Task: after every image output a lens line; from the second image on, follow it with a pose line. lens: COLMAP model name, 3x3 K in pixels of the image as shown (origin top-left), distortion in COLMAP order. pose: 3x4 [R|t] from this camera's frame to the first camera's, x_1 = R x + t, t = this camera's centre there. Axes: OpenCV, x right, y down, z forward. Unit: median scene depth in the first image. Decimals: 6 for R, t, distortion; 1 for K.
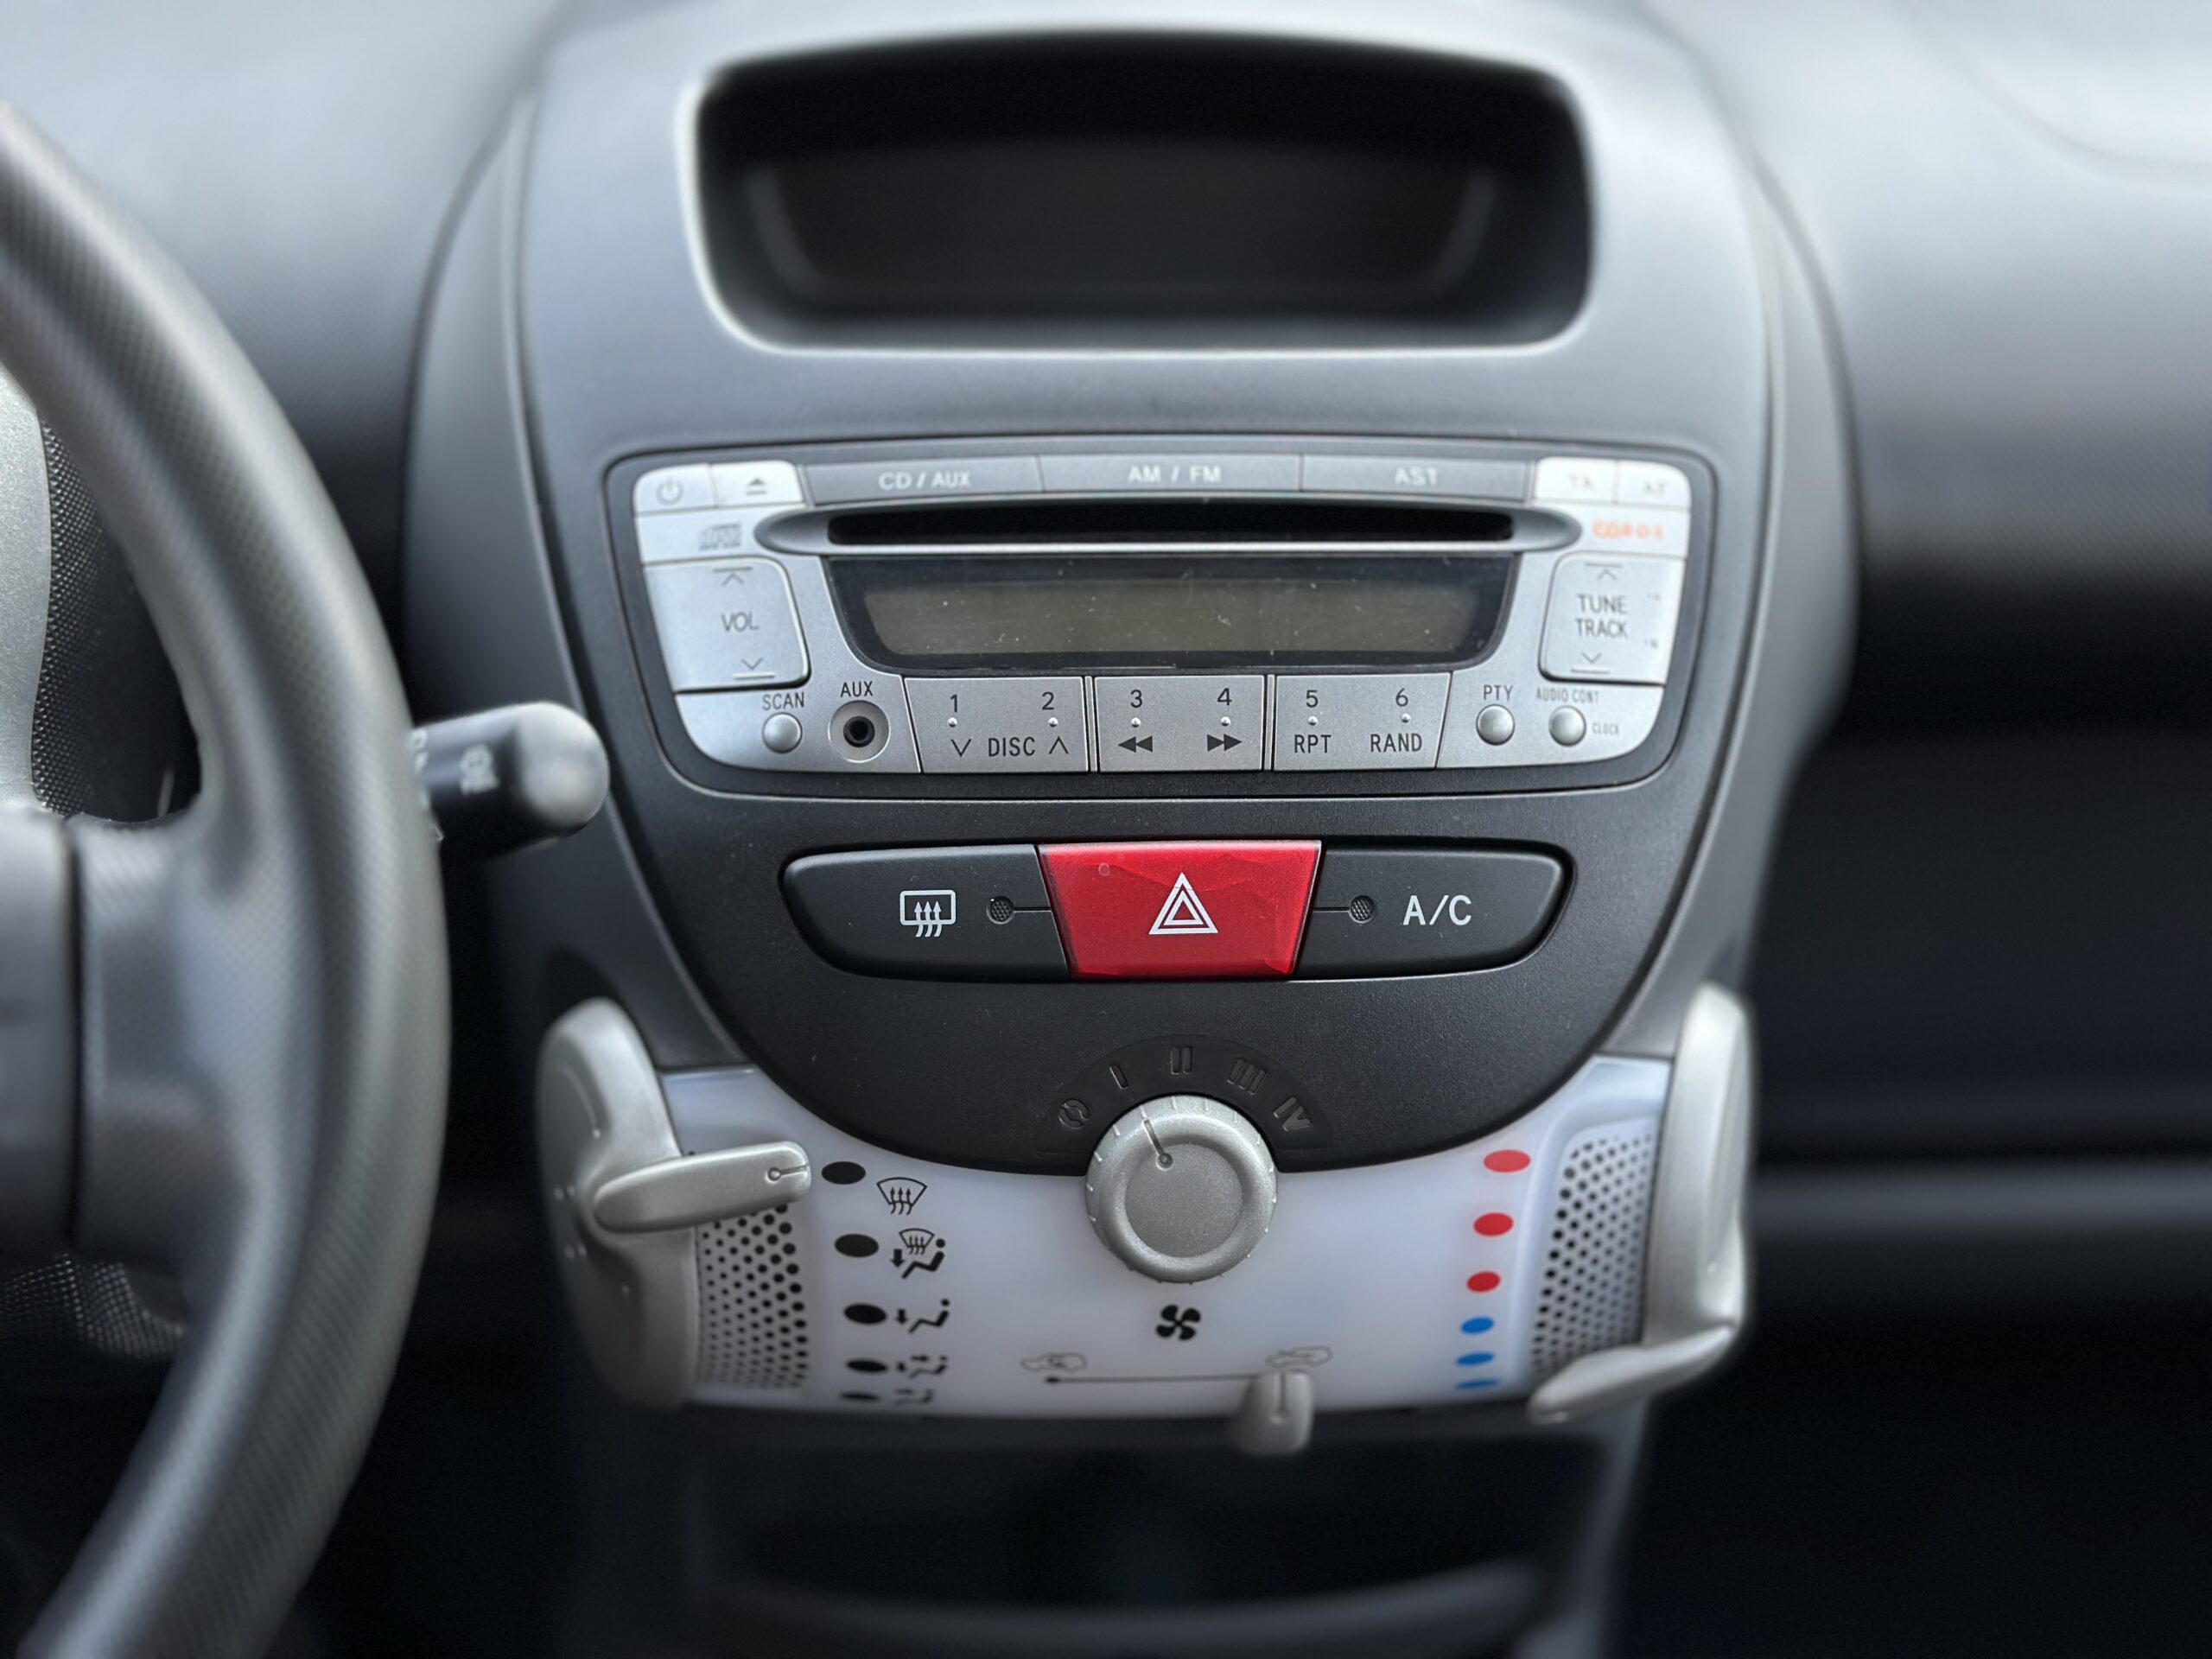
lens RADIAL K [[3054.7, 0, 1106.0], [0, 3054.7, 829.5], [0, 0, 1]] dist [0.170806, -0.353361]
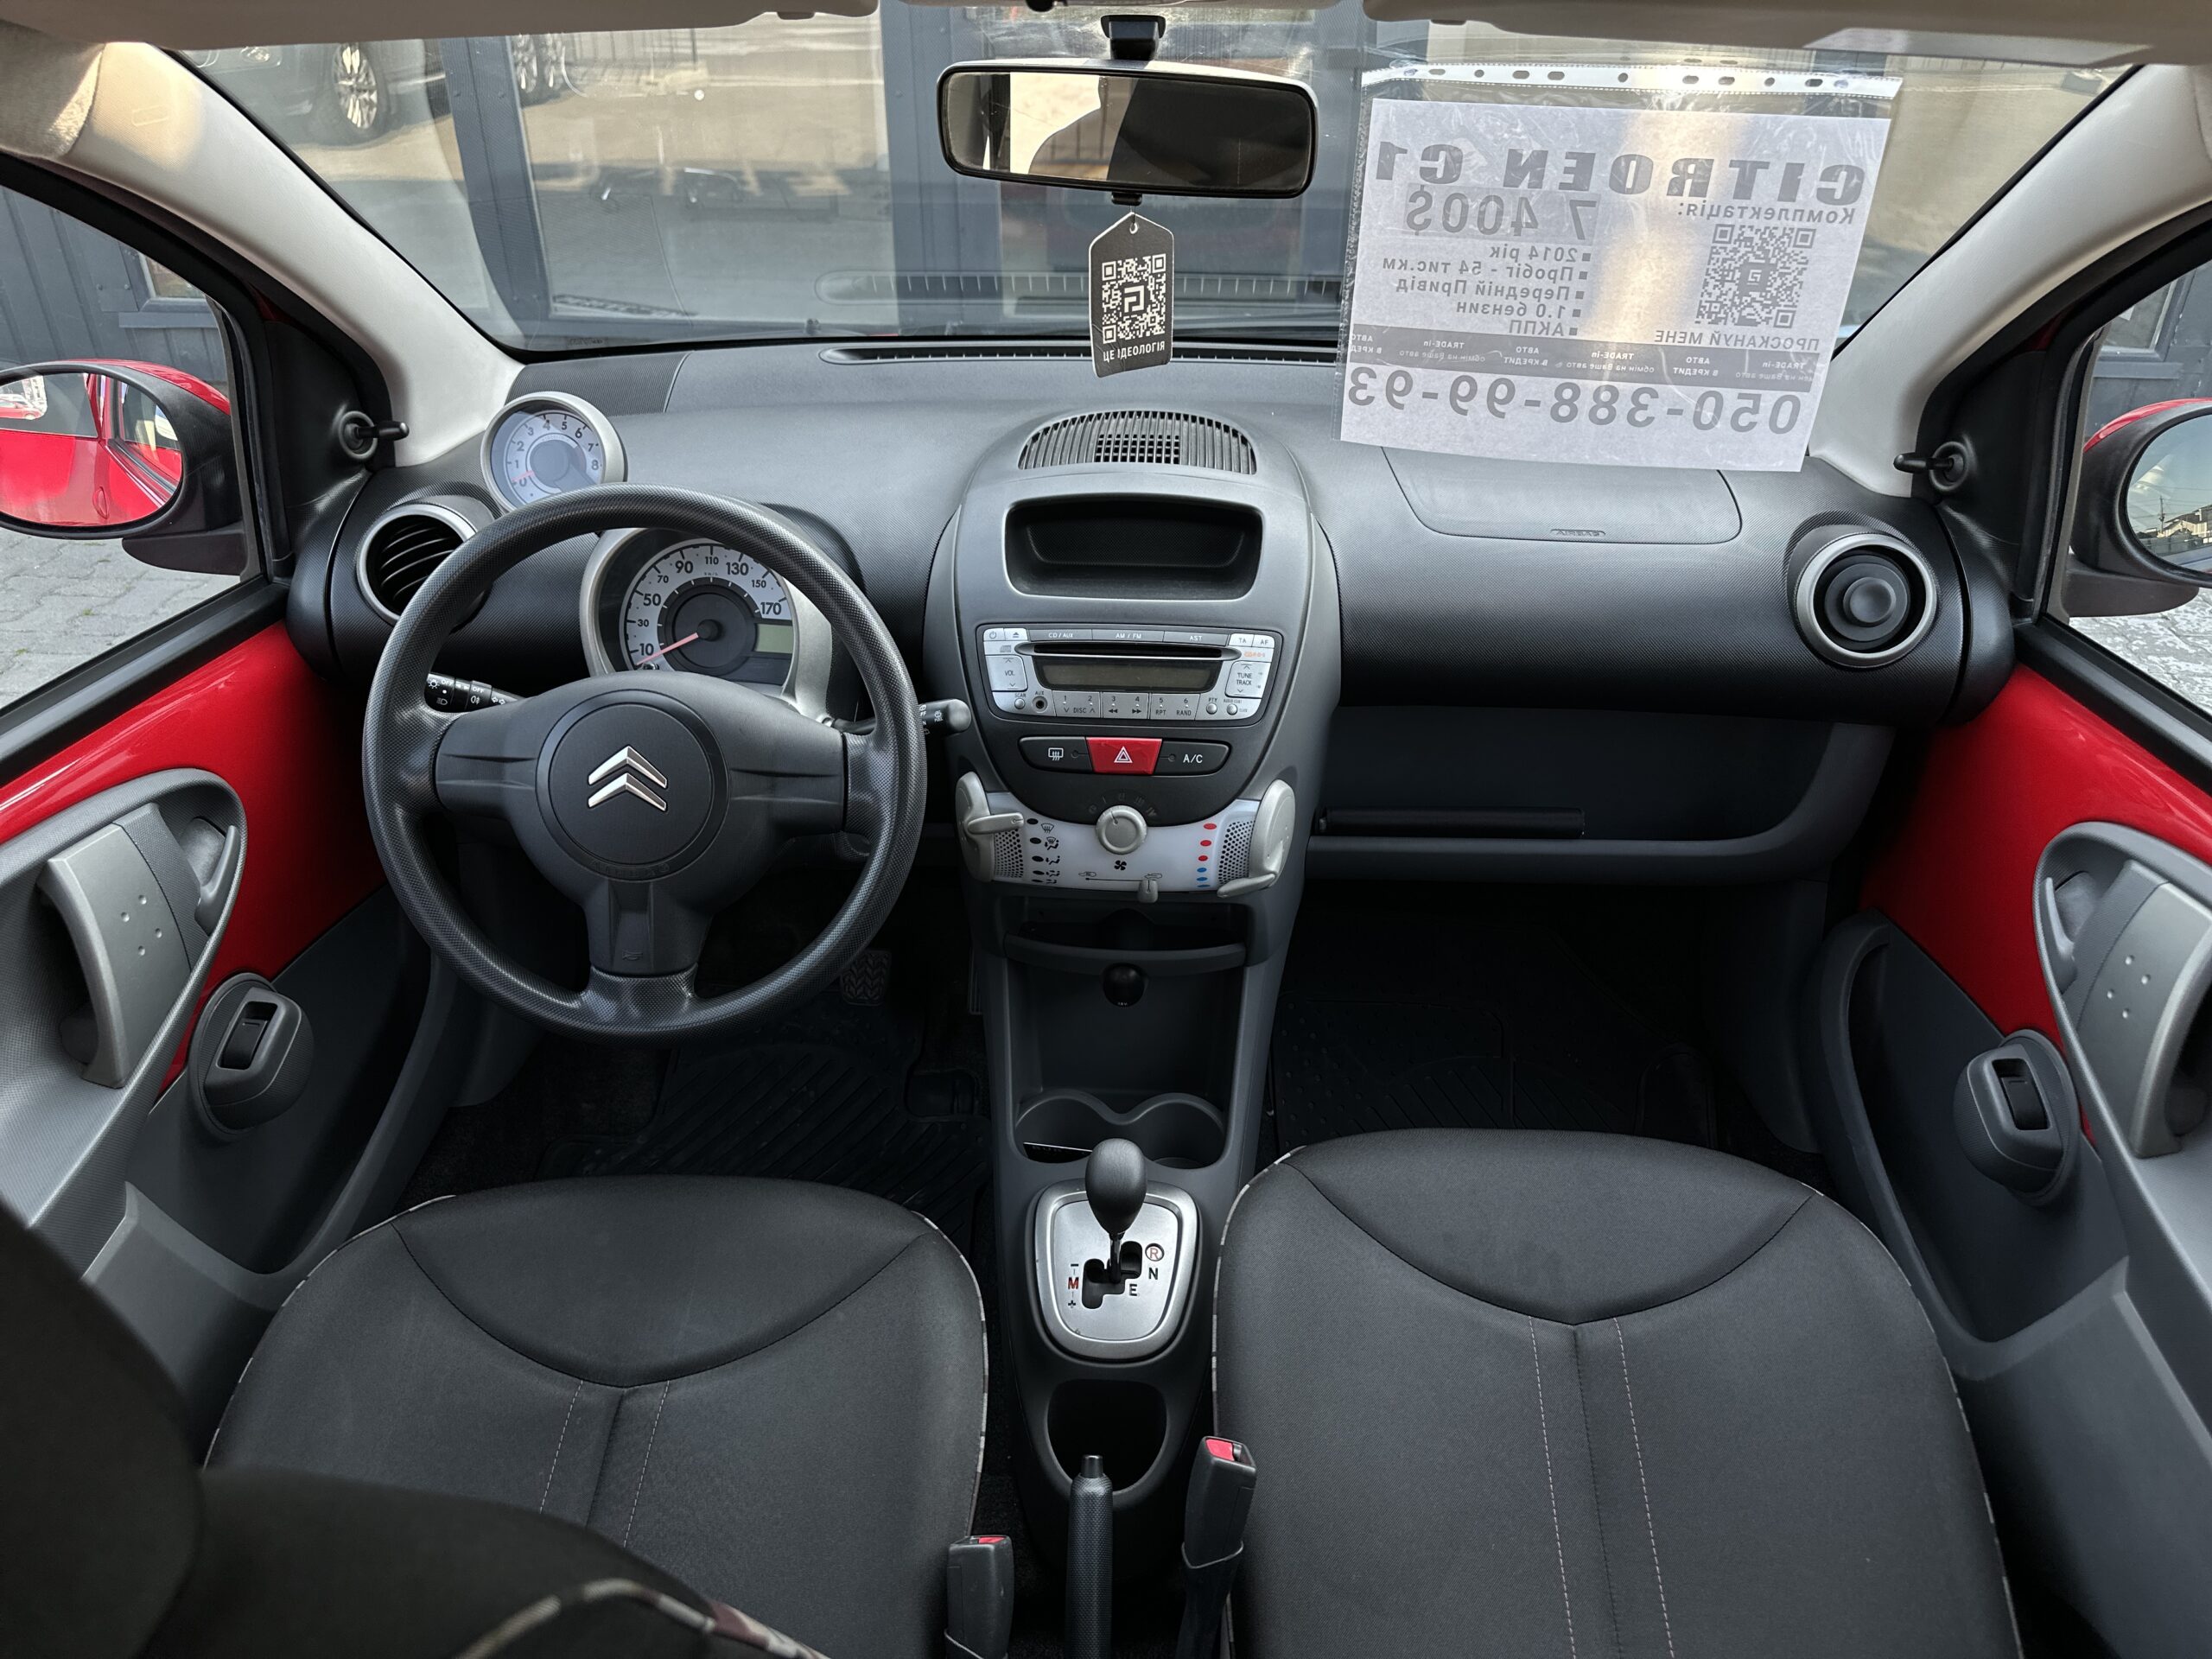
lens RADIAL K [[1566.7, 0, 1135.1], [0, 1566.7, 831.6], [0, 0, 1]] dist [-0.001476, -0.004107]
pose [[0.995035, 0.046748, -0.087868, 0.207389], [-0.036285, 0.992455, 0.117119, -0.104529], [0.092680, -0.113349, 0.989223, -0.884699]]
